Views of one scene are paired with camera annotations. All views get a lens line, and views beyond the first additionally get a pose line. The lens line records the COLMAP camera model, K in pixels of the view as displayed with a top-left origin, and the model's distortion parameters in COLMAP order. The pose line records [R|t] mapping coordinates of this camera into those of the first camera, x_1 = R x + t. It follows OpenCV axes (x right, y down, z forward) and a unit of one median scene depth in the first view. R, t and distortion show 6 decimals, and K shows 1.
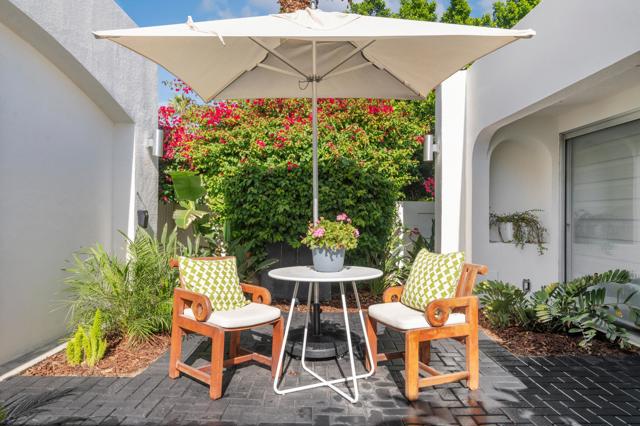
lens RADIAL K [[435.9, 0, 313.8], [0, 435.9, 212.8], [0, 0, 1]] dist [0.027037, -0.008131]
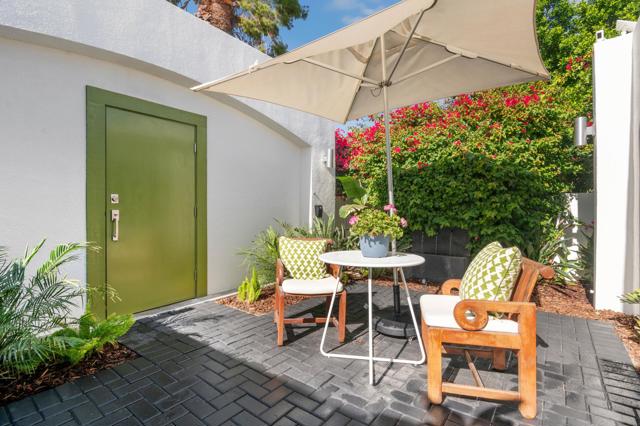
lens RADIAL K [[305.9, 0, 313.9], [0, 305.9, 209.6], [0, 0, 1]] dist [0.004475, -0.003145]
pose [[0.793470, -0.004460, -0.608594, 0.277299], [0.005372, 0.999986, -0.000325, 0.011751], [0.608586, -0.003012, 0.793482, 0.221088]]
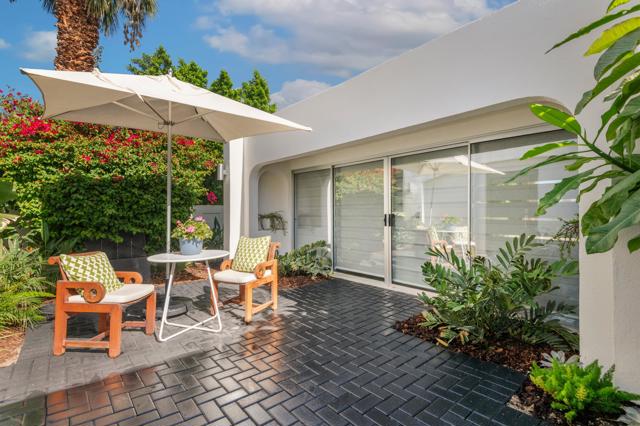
lens RADIAL K [[305.9, 0, 320.7], [0, 305.9, 210.8], [0, 0, 1]] dist [0.004475, -0.003145]
pose [[0.759218, -0.007560, 0.650793, -0.233962], [0.007700, 0.999967, 0.002634, -0.012826], [-0.650791, 0.003012, 0.759251, -0.078883]]
